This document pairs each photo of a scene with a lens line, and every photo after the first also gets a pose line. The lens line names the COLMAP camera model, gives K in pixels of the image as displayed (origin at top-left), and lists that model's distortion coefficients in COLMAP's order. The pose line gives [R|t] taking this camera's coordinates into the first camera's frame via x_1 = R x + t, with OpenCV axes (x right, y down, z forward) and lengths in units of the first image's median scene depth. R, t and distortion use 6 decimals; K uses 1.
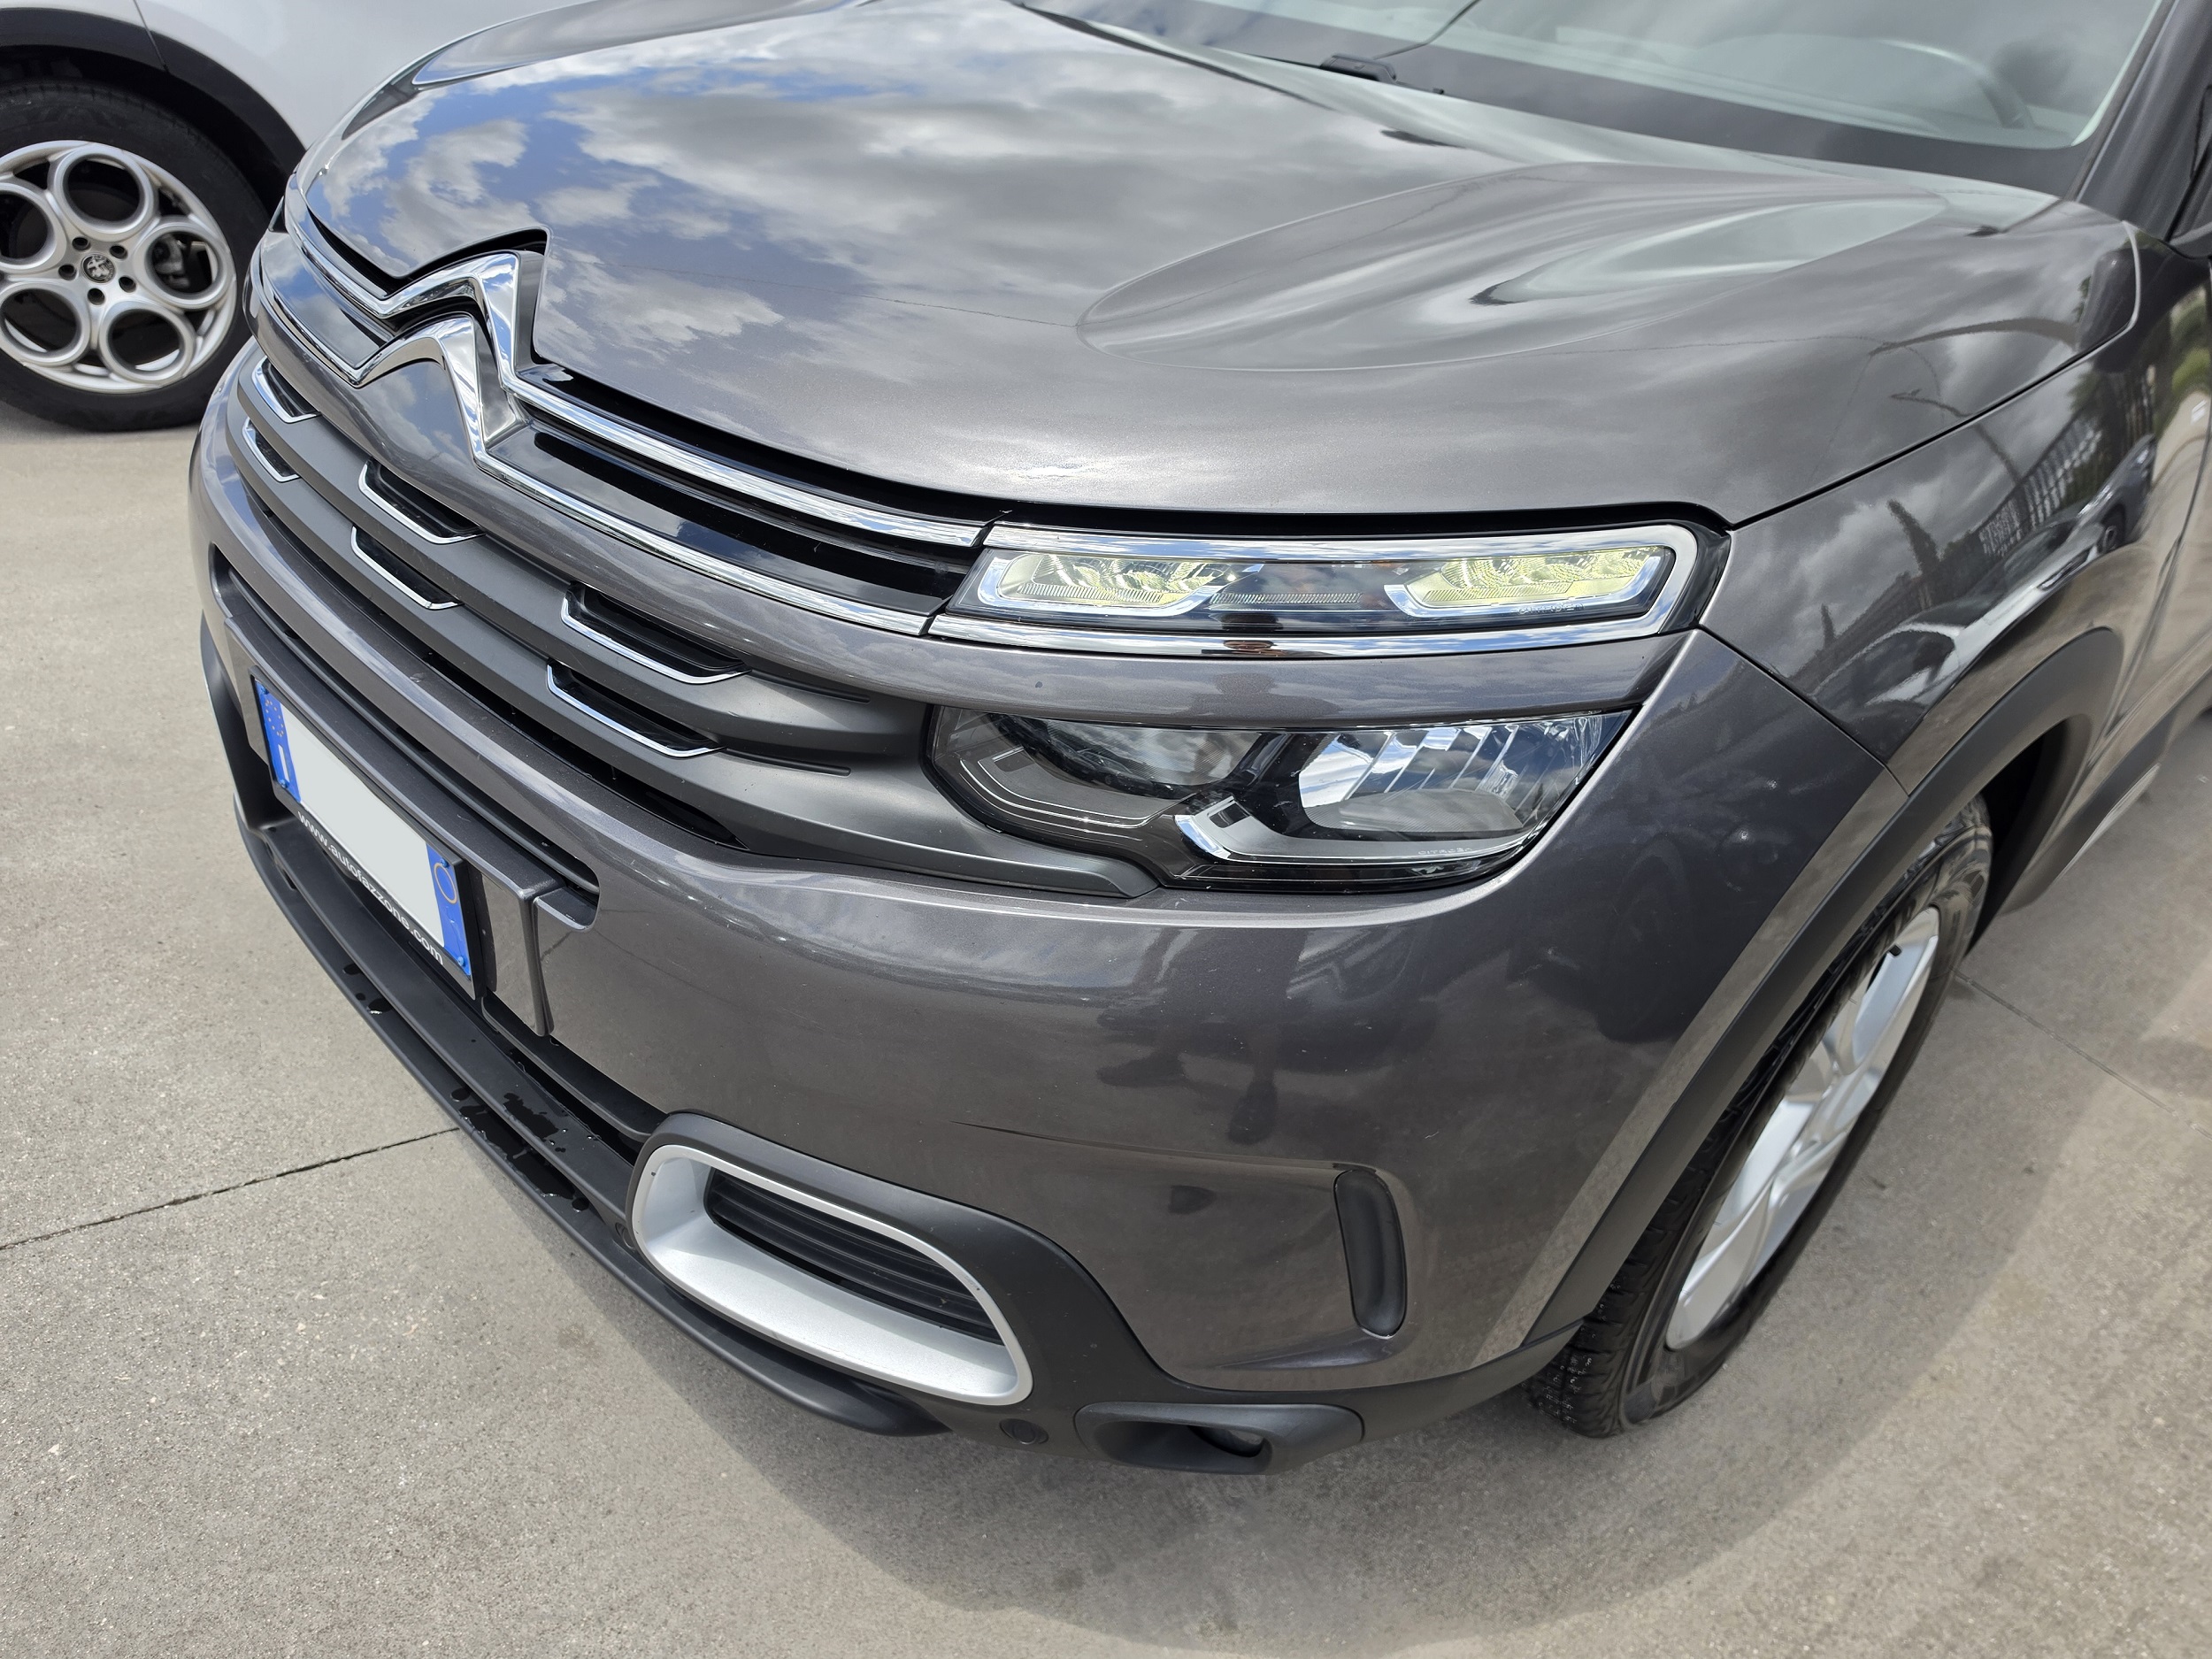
lens RADIAL K [[1528.0, 0, 1106.0], [0, 1528.0, 829.5], [0, 0, 1]] dist [0.042433, -0.056532]
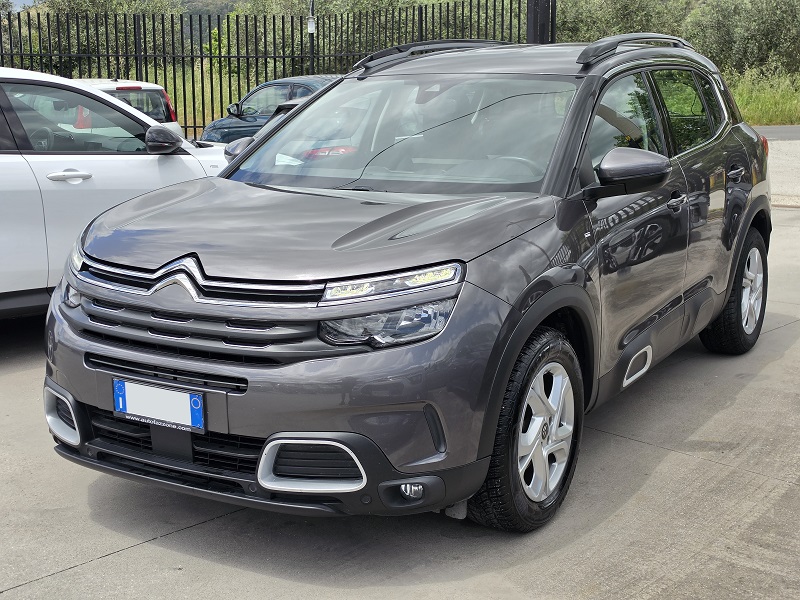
lens RADIAL K [[1289.3, 0, 400.1], [0, 1289.3, 260.0], [0, 0, 1]] dist [0.133525, 0.025236]
pose [[0.961215, -0.156280, 0.227248, -0.765904], [0.229739, 0.909589, -0.346219, 1.211691], [-0.152595, 0.384999, 0.910215, -2.829998]]
